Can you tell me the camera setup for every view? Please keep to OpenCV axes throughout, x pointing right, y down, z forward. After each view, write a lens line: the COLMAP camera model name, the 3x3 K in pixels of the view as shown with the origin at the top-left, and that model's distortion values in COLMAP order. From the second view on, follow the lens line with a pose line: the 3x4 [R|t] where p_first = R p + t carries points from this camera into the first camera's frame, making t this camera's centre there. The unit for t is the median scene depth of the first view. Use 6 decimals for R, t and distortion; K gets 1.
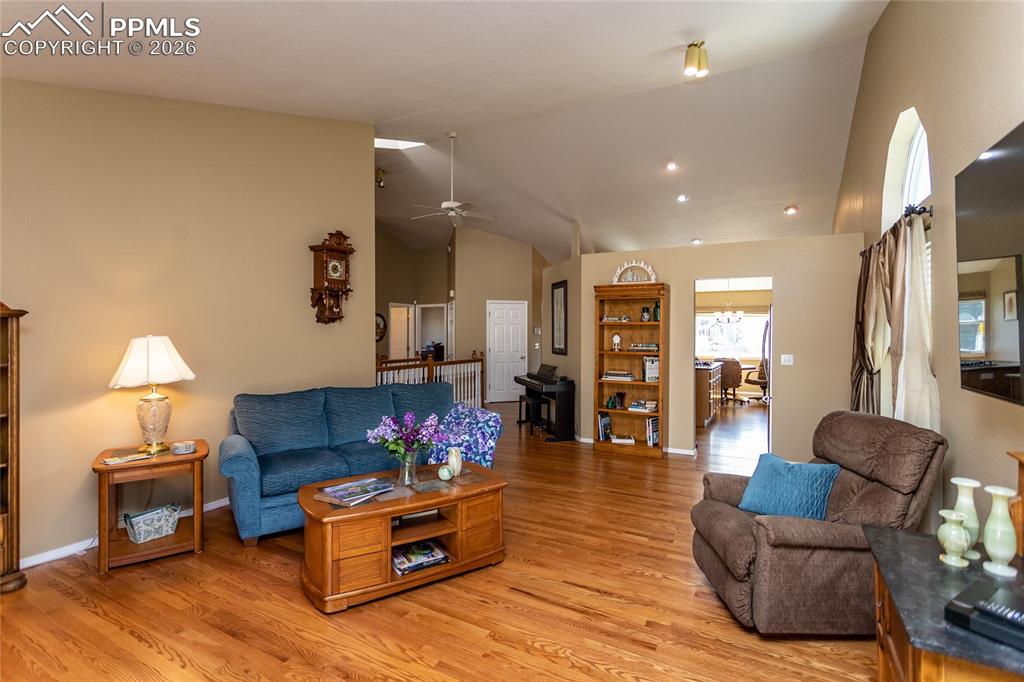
lens RADIAL K [[487.4, 0, 512.0], [0, 487.4, 341.0], [0, 0, 1]] dist [0.000481, 0.000115]
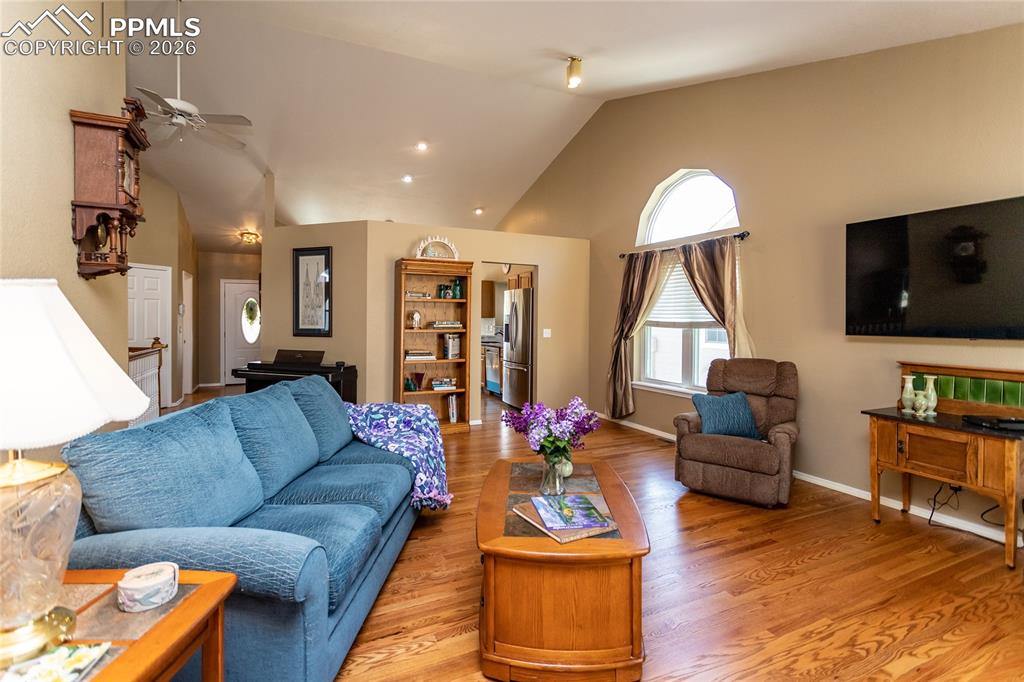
lens RADIAL K [[490.6, 0, 497.5], [0, 490.6, 330.6], [0, 0, 1]] dist [-0.000389, 0.000325]
pose [[0.578215, -0.017338, 0.815700, -0.483390], [0.011649, 0.999848, 0.012995, 0.013008], [-0.815801, 0.001988, 0.578329, 0.333638]]
